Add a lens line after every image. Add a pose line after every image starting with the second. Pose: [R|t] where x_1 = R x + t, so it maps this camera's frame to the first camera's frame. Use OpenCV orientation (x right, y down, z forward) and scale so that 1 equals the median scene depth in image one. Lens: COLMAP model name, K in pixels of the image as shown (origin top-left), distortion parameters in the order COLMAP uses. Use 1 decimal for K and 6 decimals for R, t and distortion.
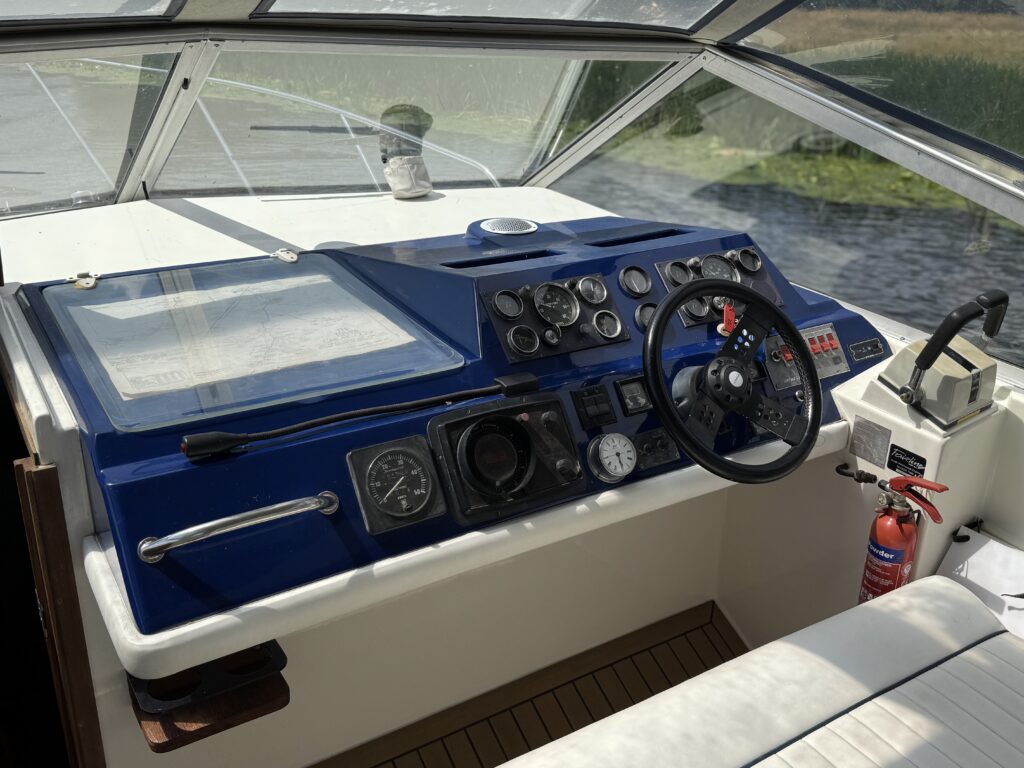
lens RADIAL K [[927.8, 0, 512.0], [0, 927.8, 384.0], [0, 0, 1]] dist [0.014346, -0.012342]
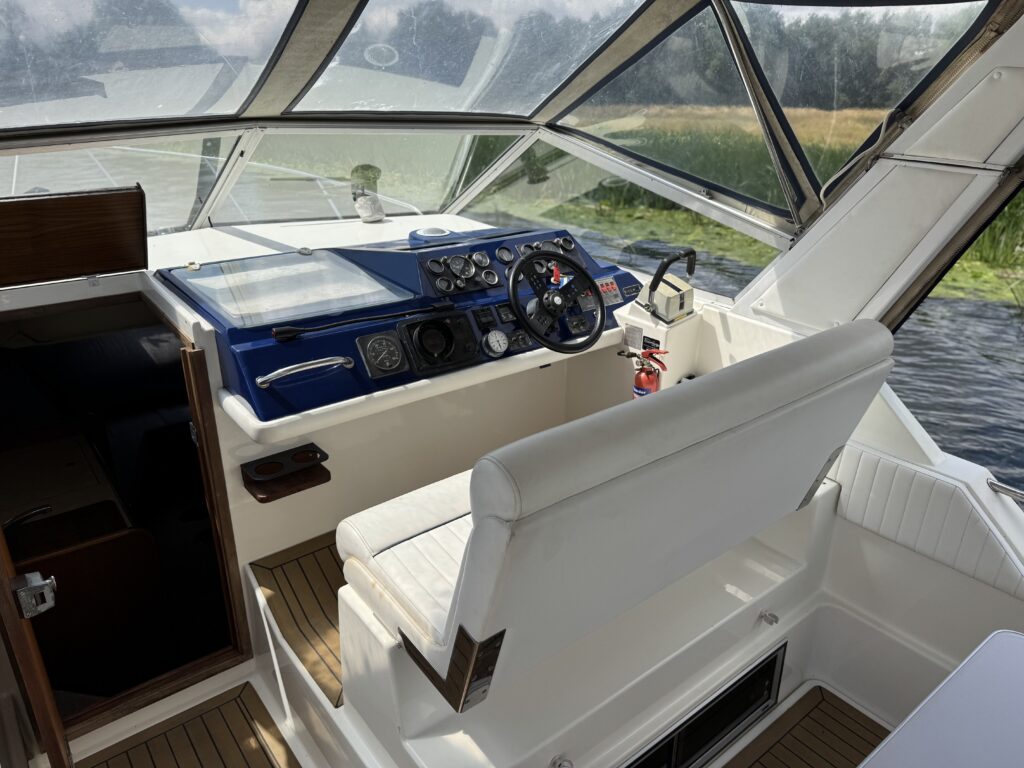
lens RADIAL K [[719.6, 0, 512.3], [0, 719.6, 415.2], [0, 0, 1]] dist [0.004129, -0.001139]
pose [[0.993586, -0.054197, 0.099242, -0.010577], [0.052024, 0.998349, 0.024363, 0.178222], [-0.100398, -0.019044, 0.994765, -0.436196]]
